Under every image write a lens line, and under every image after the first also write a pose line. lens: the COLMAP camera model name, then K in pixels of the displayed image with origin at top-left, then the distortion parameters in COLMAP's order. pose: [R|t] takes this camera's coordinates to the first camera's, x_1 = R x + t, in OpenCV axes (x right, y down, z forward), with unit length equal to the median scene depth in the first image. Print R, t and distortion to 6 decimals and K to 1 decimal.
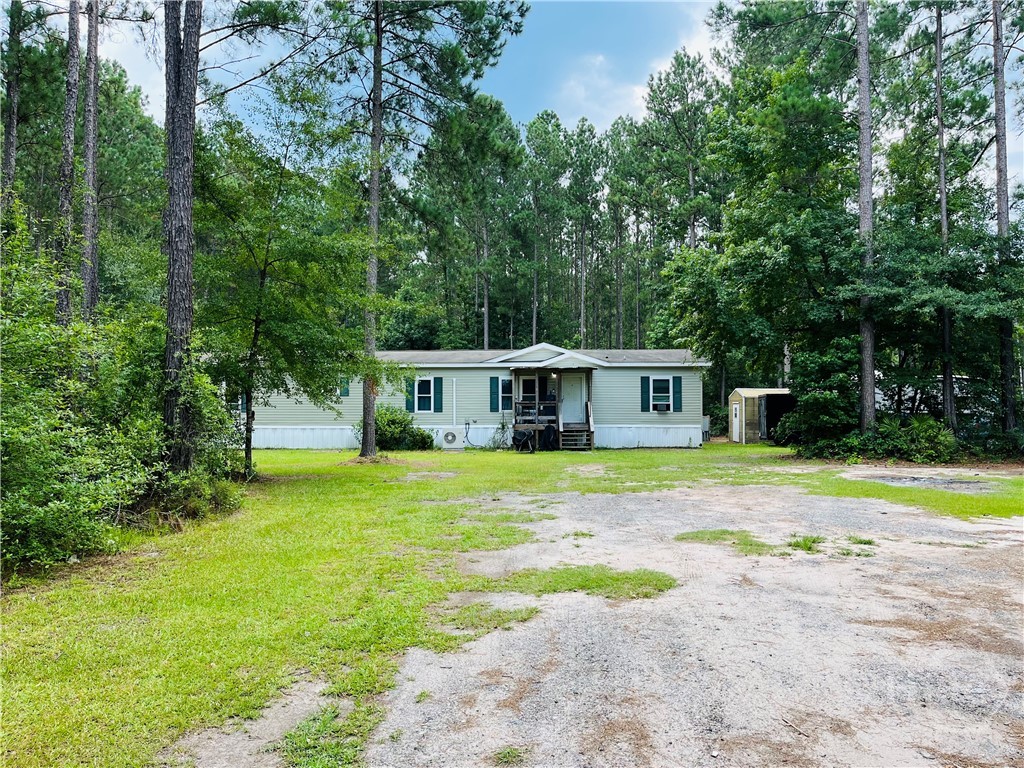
lens RADIAL K [[776.2, 0, 512.8], [0, 776.2, 385.8], [0, 0, 1]] dist [0.000634, 0.000072]
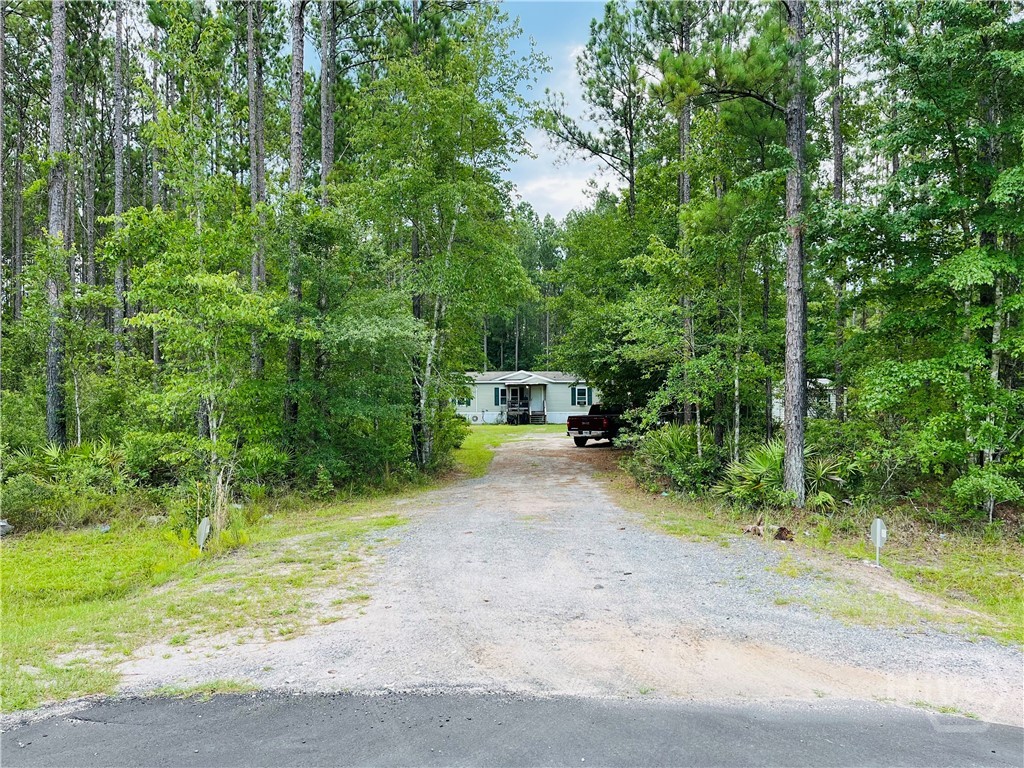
lens RADIAL K [[776.2, 0, 511.6], [0, 776.2, 385.6], [0, 0, 1]] dist [0.000634, 0.000072]
pose [[0.999682, 0.000233, 0.025227, -0.036940], [-0.000641, 0.999869, 0.016190, -0.049558], [-0.025220, -0.016201, 0.999551, -0.982716]]
